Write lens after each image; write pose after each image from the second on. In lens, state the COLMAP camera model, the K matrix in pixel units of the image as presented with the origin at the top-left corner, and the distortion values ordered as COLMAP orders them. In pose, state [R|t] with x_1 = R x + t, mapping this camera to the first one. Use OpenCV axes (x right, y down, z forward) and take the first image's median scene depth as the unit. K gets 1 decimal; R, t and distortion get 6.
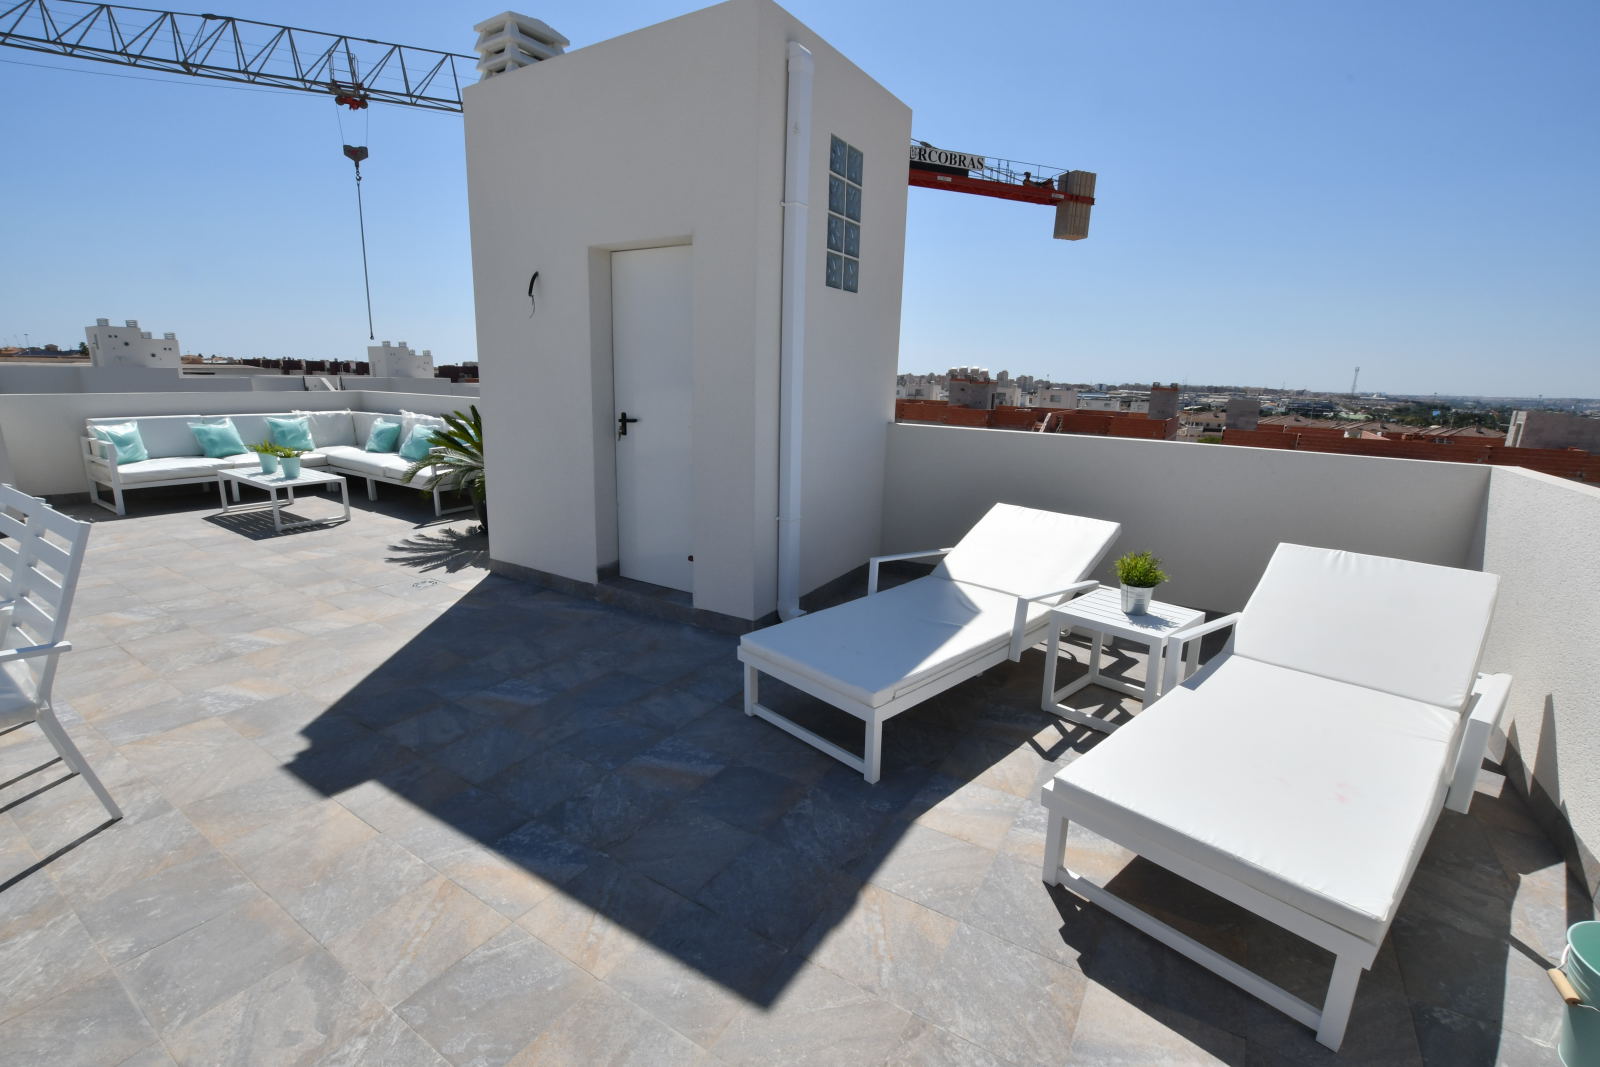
lens RADIAL K [[704.7, 0, 789.7], [0, 704.7, 538.0], [0, 0, 1]] dist [-0.039124, 0.006904]
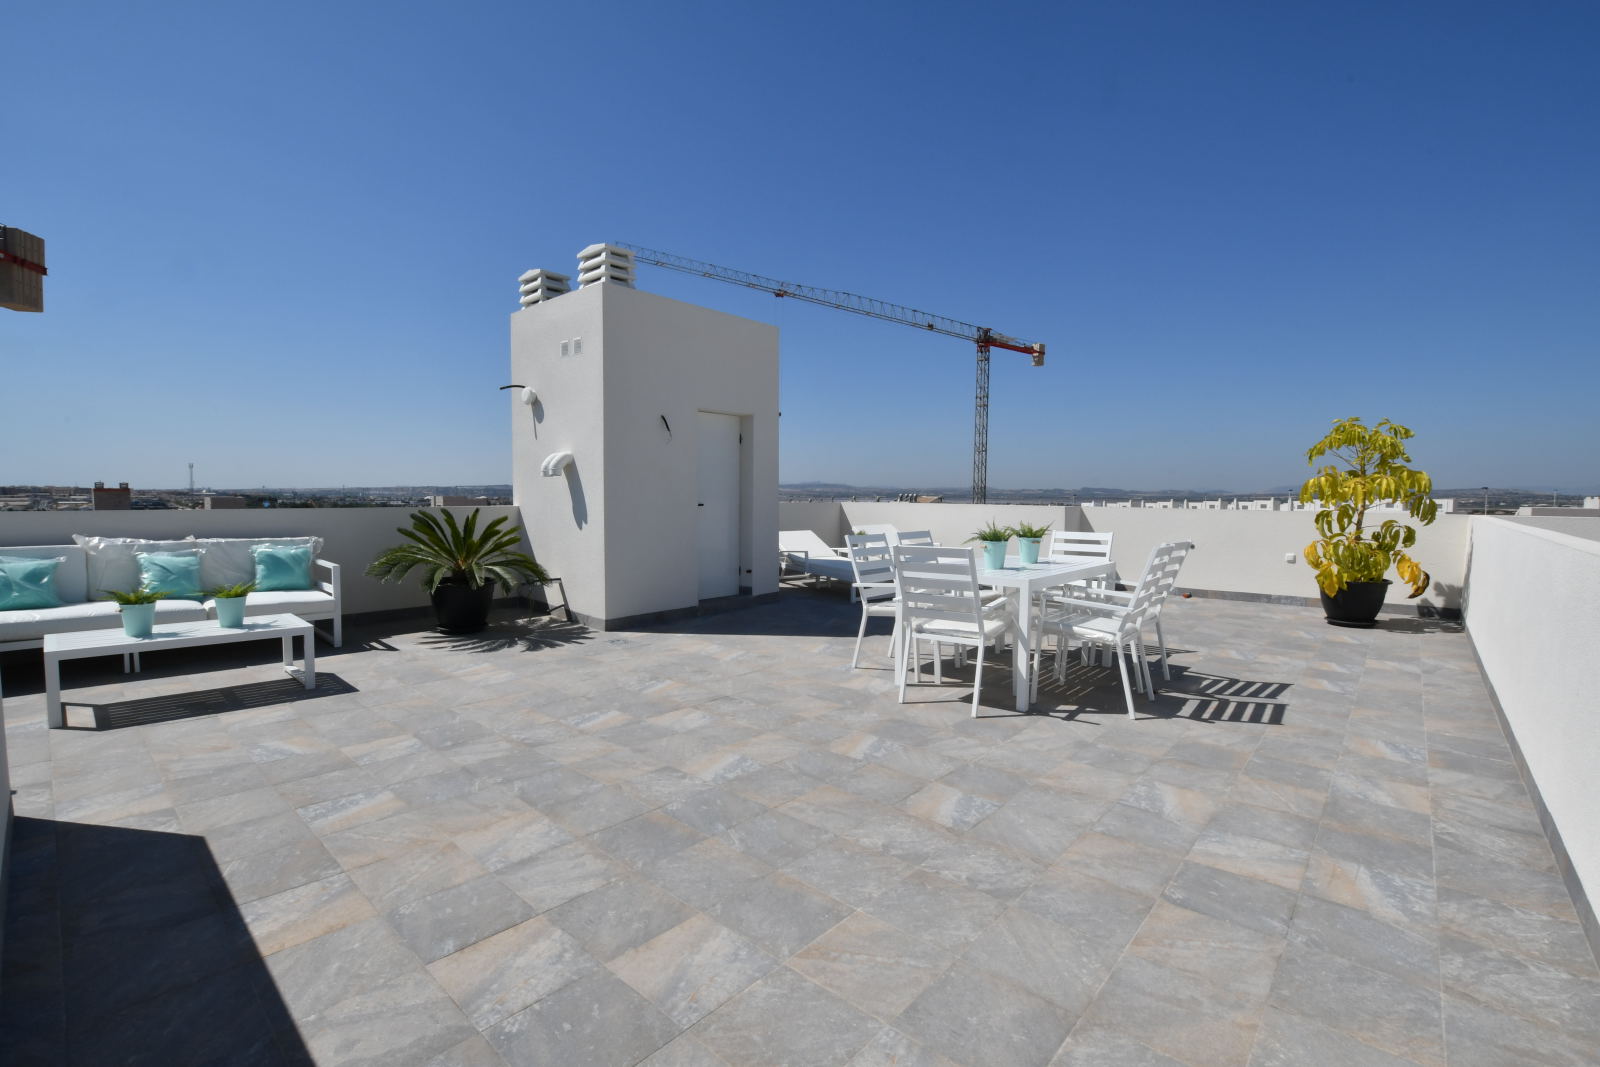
lens RADIAL K [[704.7, 0, 789.7], [0, 704.7, 538.0], [0, 0, 1]] dist [-0.039124, 0.006904]
pose [[0.163843, -0.090289, 0.982346, -1.334986], [0.219267, 0.974226, 0.052972, -0.089415], [-0.961809, 0.206717, 0.179417, 0.343988]]
